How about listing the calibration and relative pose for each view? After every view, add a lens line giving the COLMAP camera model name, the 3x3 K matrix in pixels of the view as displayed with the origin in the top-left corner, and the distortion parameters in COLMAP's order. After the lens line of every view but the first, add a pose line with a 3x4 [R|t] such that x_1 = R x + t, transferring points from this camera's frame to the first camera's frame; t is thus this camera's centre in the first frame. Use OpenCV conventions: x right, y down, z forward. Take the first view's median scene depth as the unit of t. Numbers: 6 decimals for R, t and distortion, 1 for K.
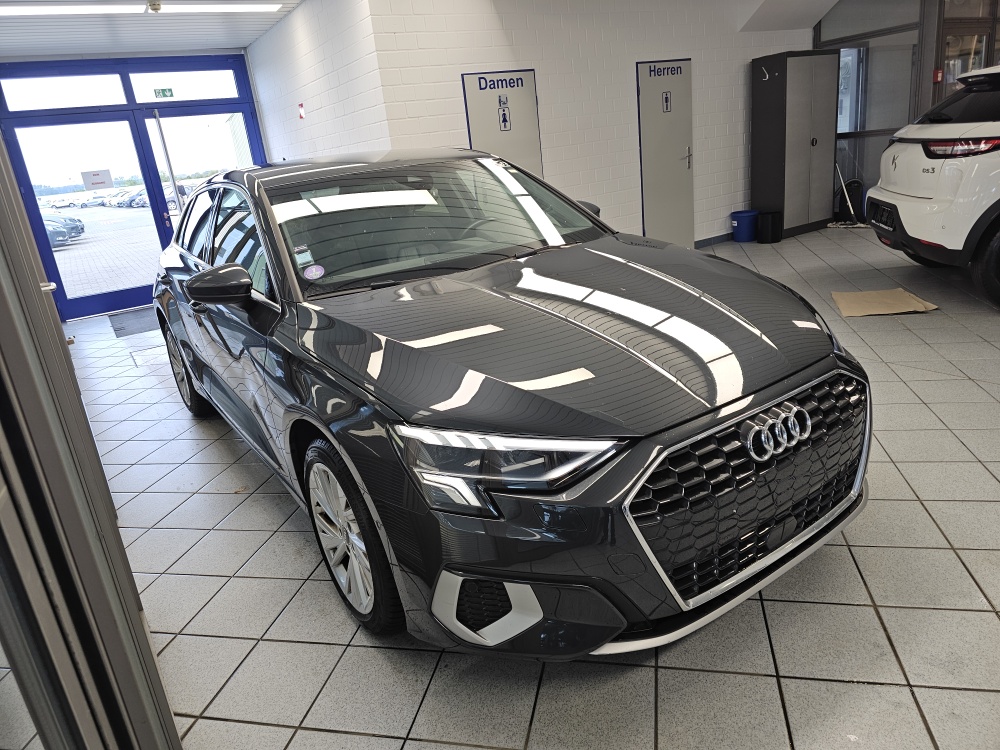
lens RADIAL K [[680.0, 0, 502.9], [0, 680.0, 371.4], [0, 0, 1]] dist [0.060990, -0.058471]
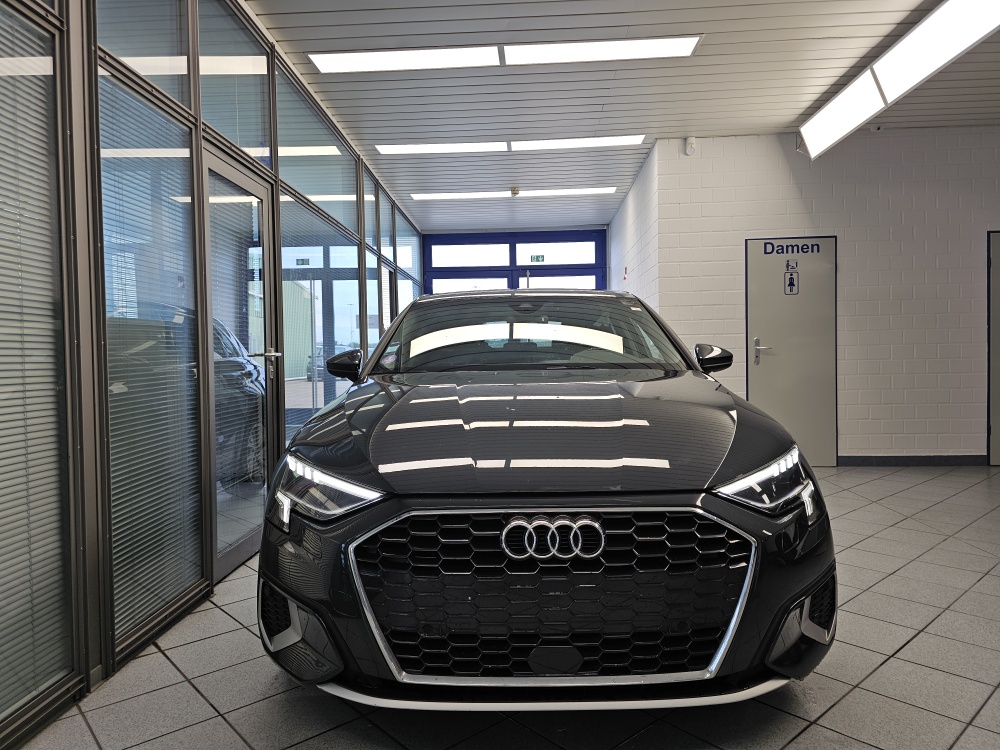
lens RADIAL K [[680.0, 0, 502.9], [0, 680.0, 371.4], [0, 0, 1]] dist [0.060990, -0.058471]
pose [[0.808617, 0.115911, -0.576805, 0.247056], [-0.252231, 0.954030, -0.161885, 0.010745], [0.531525, 0.276391, 0.800680, 0.041336]]
